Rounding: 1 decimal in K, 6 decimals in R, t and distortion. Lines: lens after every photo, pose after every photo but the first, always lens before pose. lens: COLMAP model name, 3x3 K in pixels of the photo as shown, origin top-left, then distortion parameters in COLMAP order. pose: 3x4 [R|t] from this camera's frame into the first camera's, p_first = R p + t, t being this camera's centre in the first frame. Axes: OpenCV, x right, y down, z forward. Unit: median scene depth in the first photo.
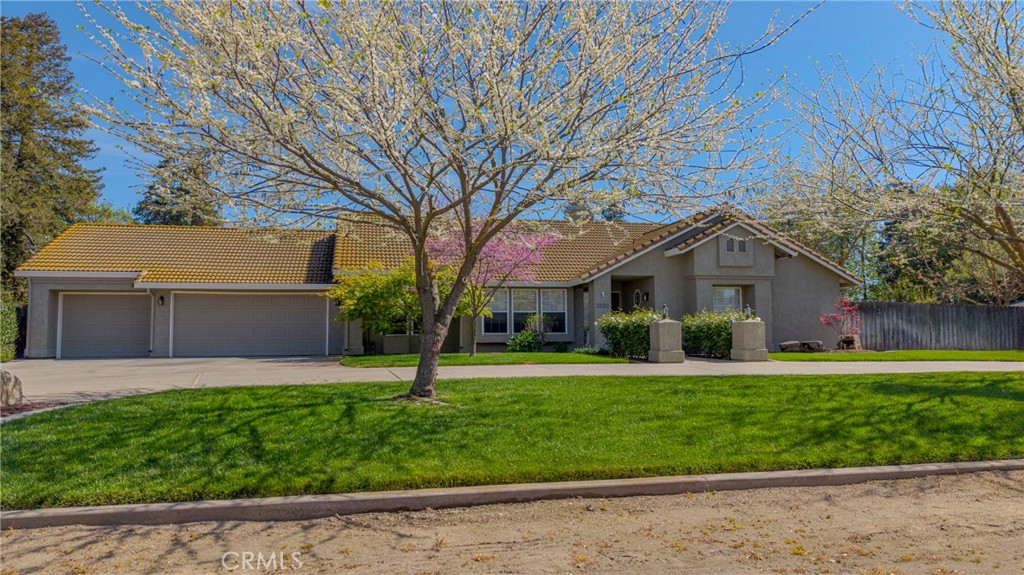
lens RADIAL K [[680.2, 0, 511.5], [0, 680.2, 289.0], [0, 0, 1]] dist [0.018437, -0.012791]
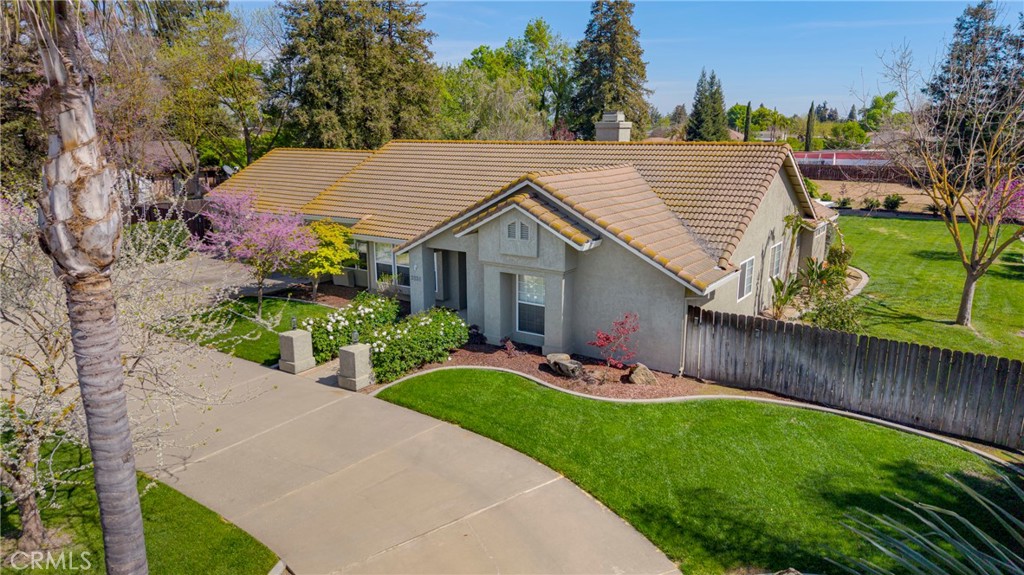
lens RADIAL K [[680.2, 0, 516.2], [0, 680.2, 291.3], [0, 0, 1]] dist [0.018437, -0.012791]
pose [[0.687746, 0.172382, -0.705188, 0.886686], [0.052201, 0.957140, 0.284882, -0.220003], [0.724072, -0.232738, 0.649271, 0.426305]]
